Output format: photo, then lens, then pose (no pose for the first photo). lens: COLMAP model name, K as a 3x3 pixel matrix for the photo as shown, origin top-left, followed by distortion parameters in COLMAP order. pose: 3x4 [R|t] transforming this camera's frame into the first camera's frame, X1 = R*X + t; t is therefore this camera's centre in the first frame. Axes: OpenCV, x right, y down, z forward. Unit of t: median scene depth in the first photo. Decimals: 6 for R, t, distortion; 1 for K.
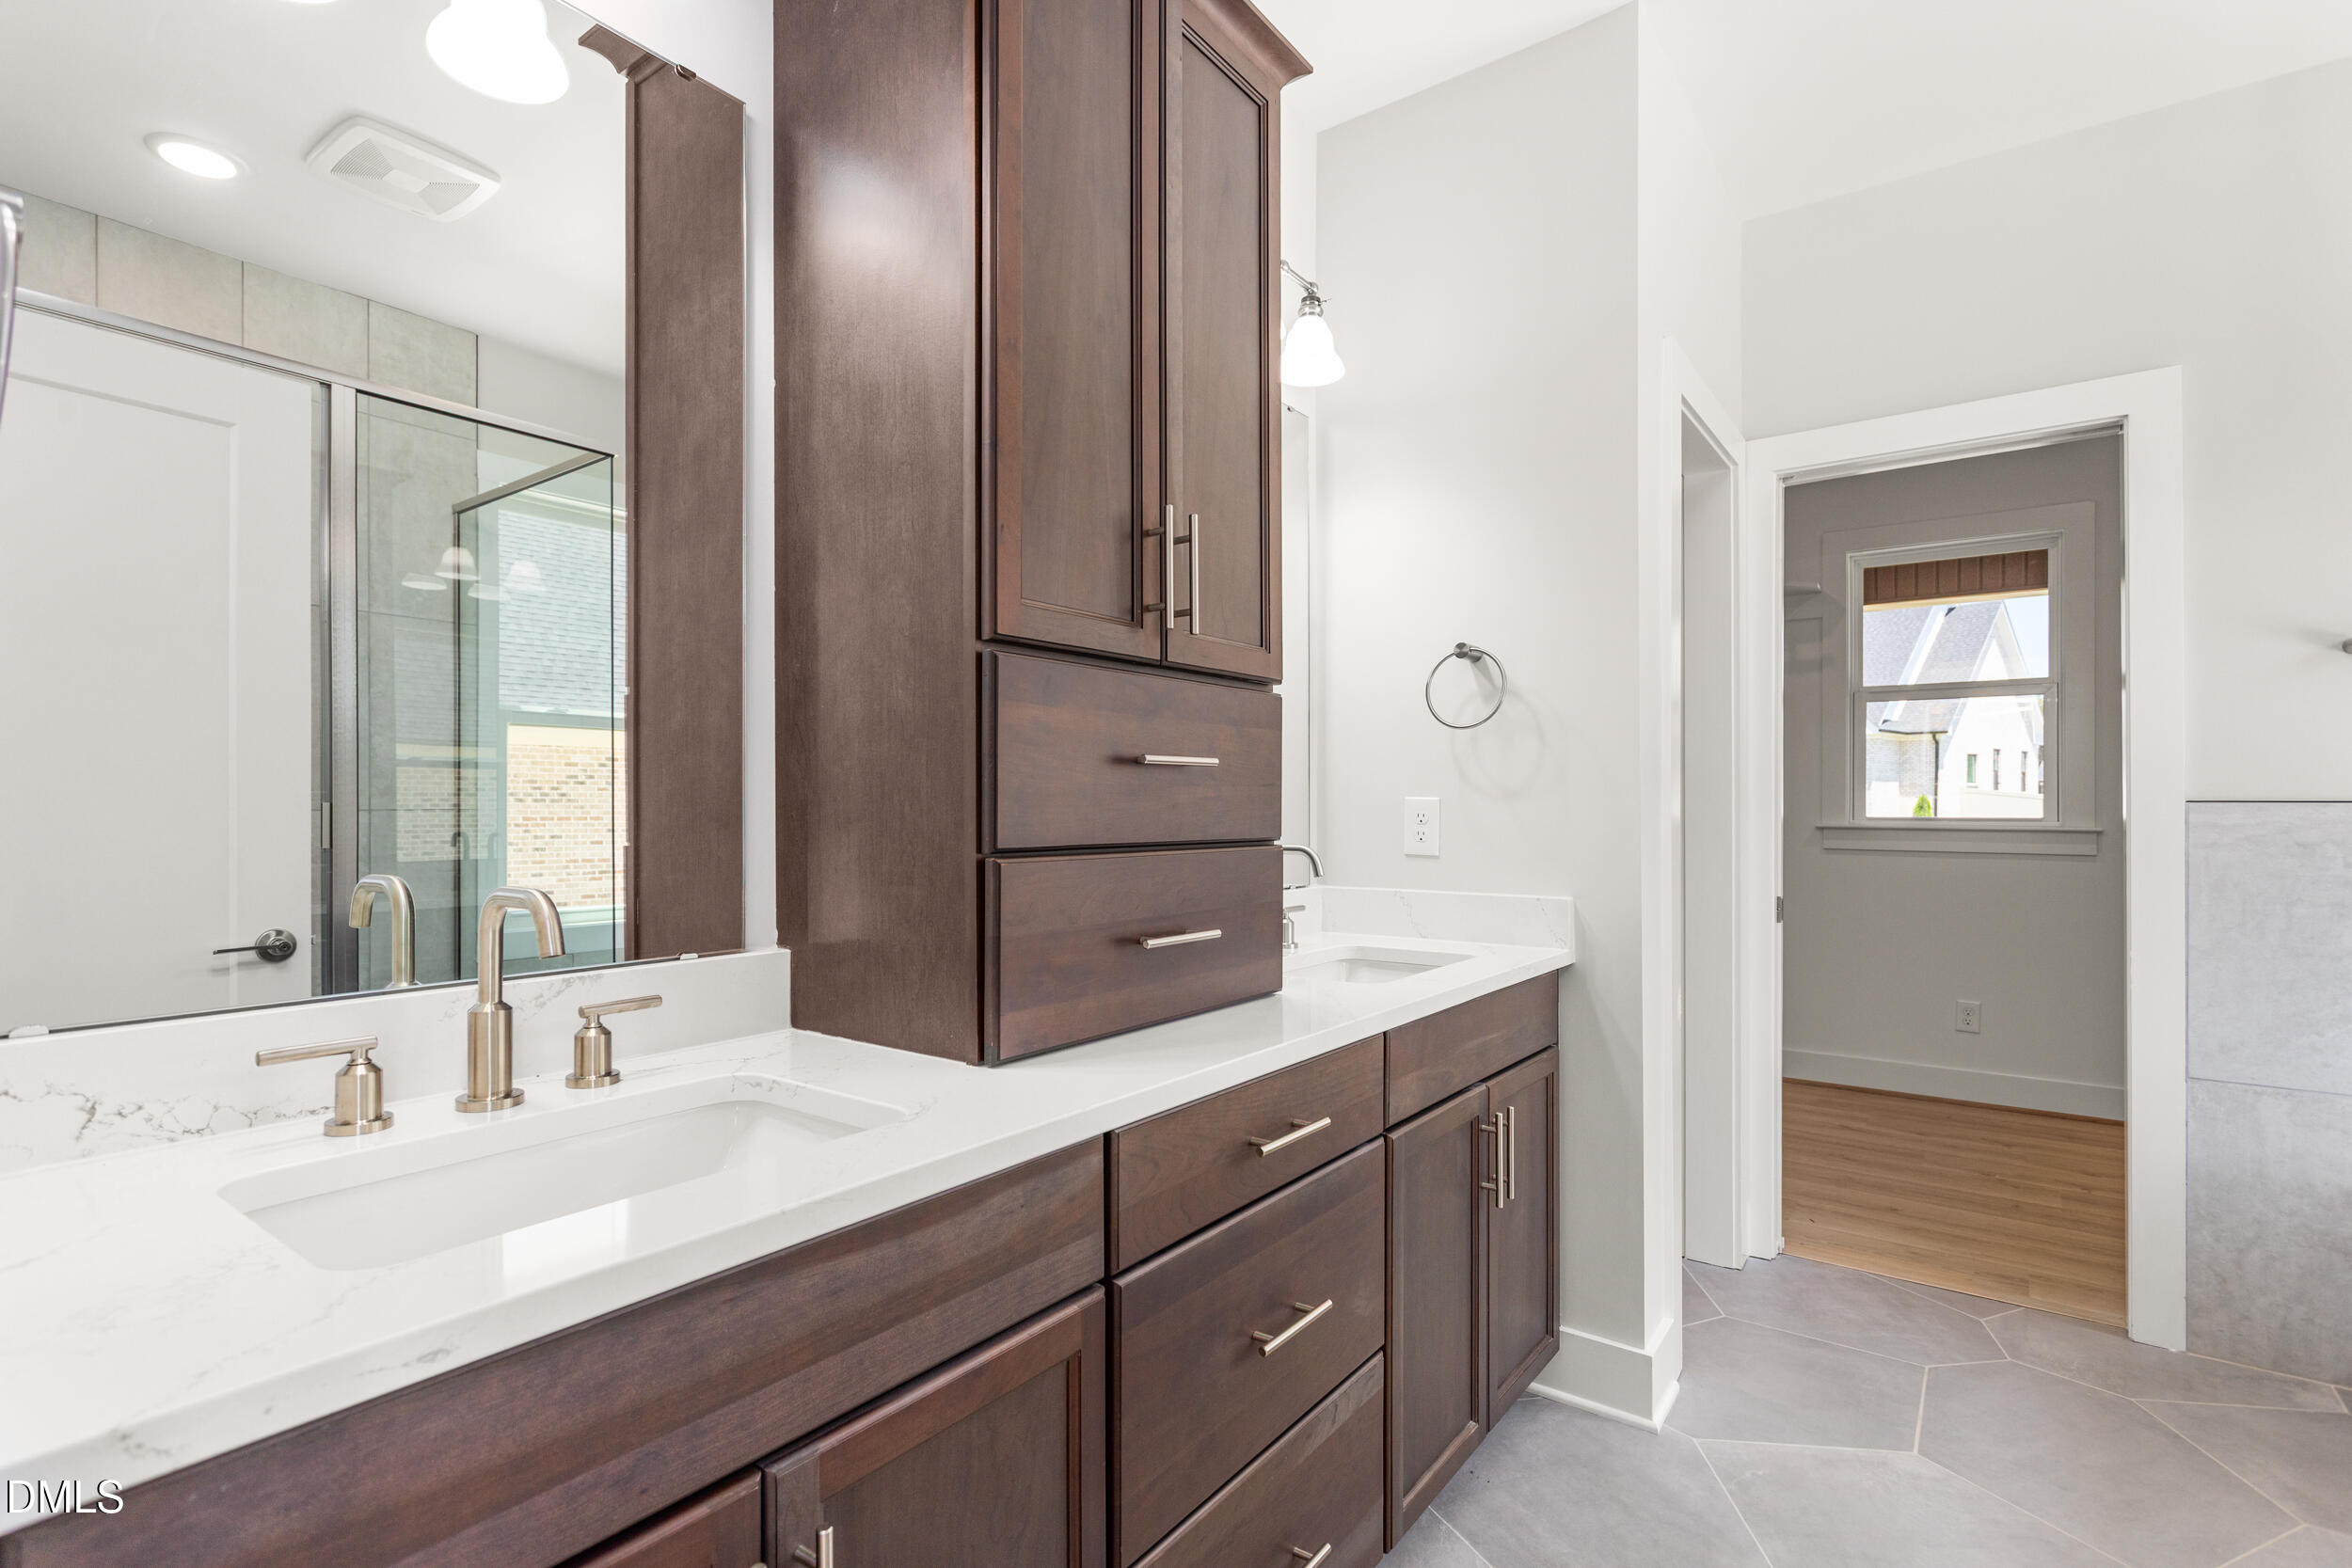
lens RADIAL K [[1235.9, 0, 1178.1], [0, 1235.9, 803.9], [0, 0, 1]] dist [0.000816, -0.000130]
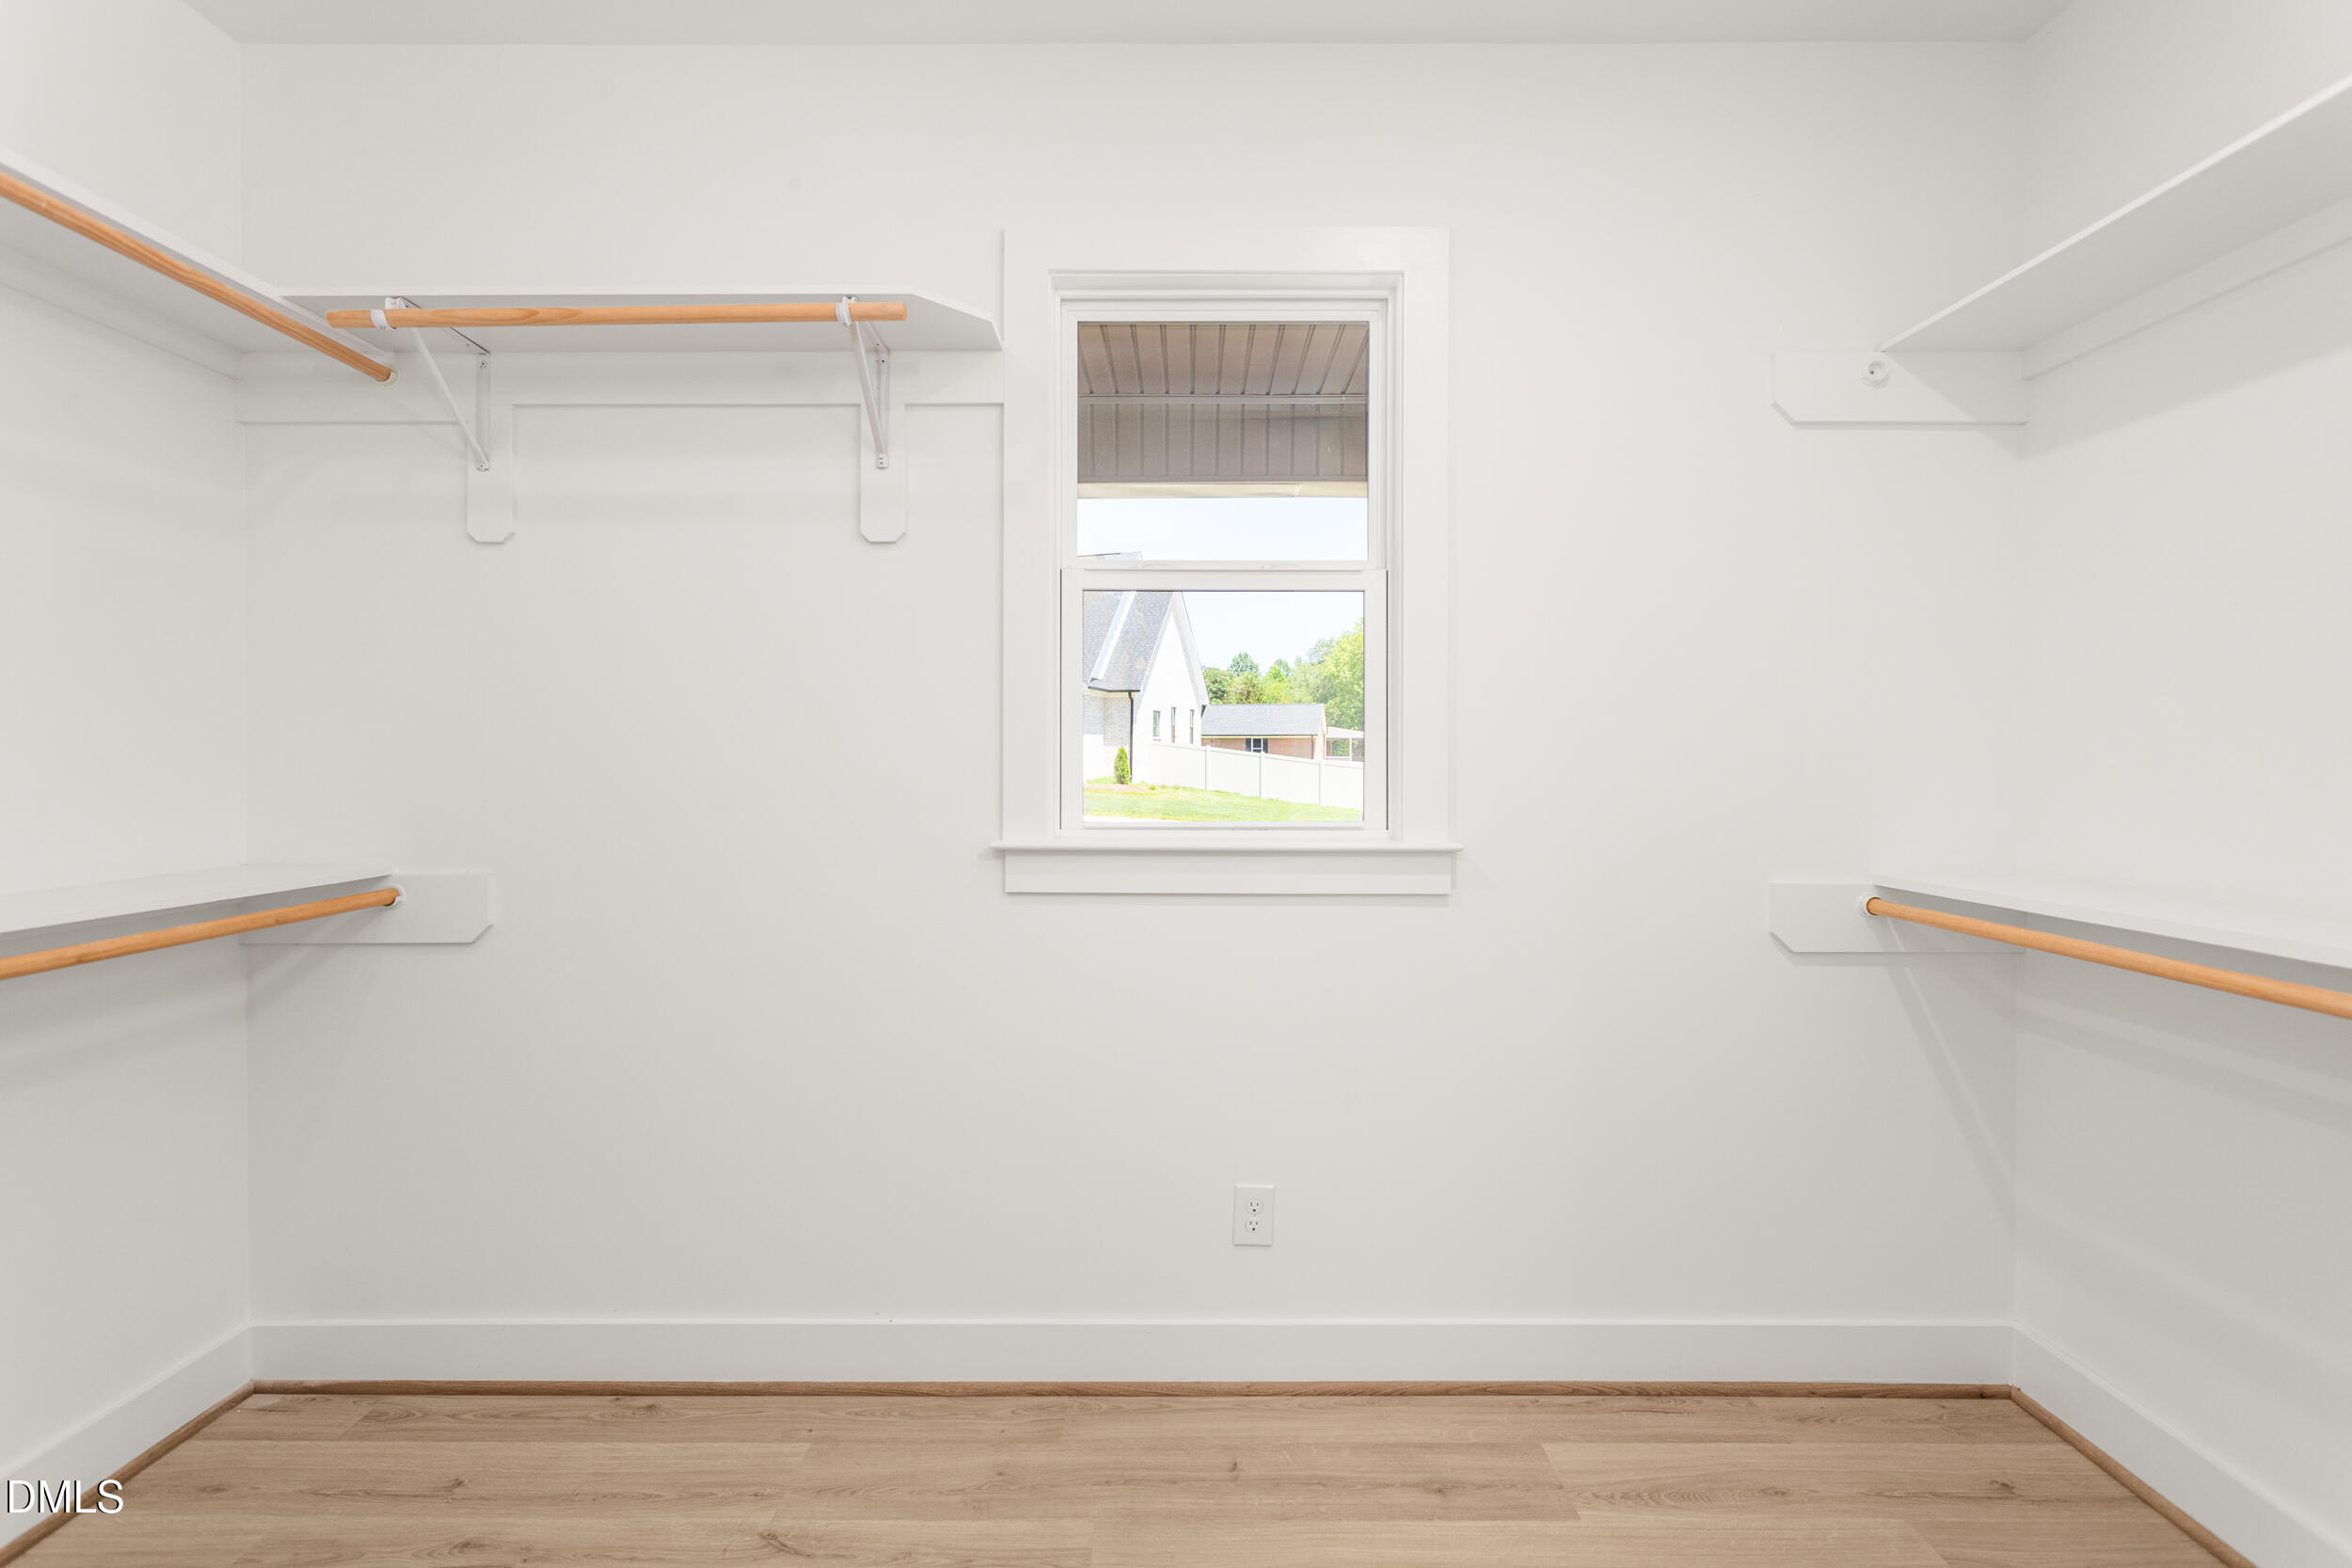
lens RADIAL K [[1130.2, 0, 1170.1], [0, 1130.2, 775.4], [0, 0, 1]] dist [-0.006407, 0.005167]
pose [[0.830679, -0.003938, 0.556738, 0.077357], [-0.010259, 0.999697, 0.022379, -0.004778], [-0.556657, -0.024302, 0.830387, 0.140379]]
